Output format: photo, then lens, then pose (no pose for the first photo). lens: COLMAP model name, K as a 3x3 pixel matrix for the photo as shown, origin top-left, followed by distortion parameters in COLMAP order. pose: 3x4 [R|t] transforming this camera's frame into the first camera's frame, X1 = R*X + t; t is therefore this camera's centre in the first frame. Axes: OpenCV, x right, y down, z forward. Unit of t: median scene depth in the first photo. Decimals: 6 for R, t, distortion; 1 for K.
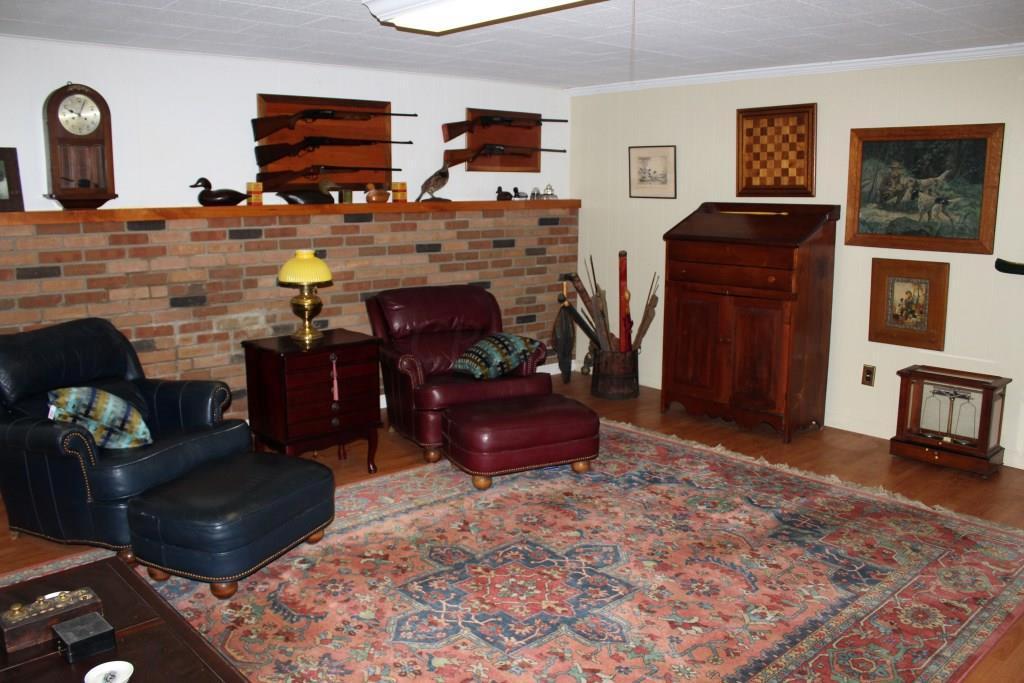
lens RADIAL K [[842.9, 0, 512.0], [0, 842.9, 341.5], [0, 0, 1]] dist [-0.171329, 0.141496]
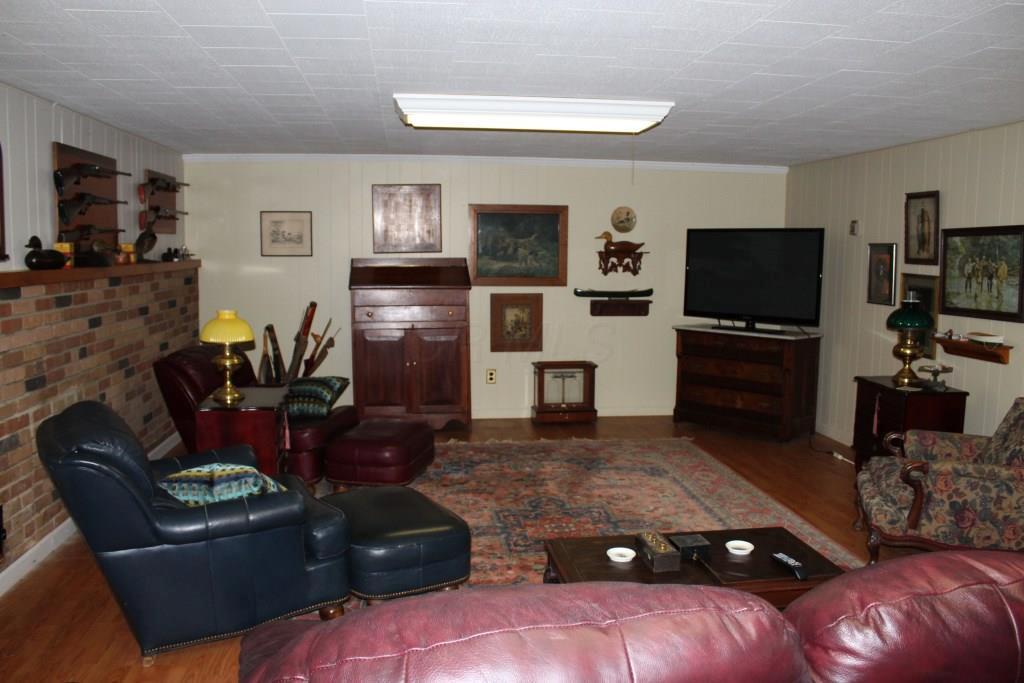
lens RADIAL K [[842.9, 0, 512.0], [0, 842.9, 341.5], [0, 0, 1]] dist [-0.171329, 0.141496]
pose [[0.570446, -0.090039, 0.816385, -0.782363], [0.142707, 0.989720, 0.009440, -0.029358], [-0.808843, 0.111119, 0.577431, 0.133058]]
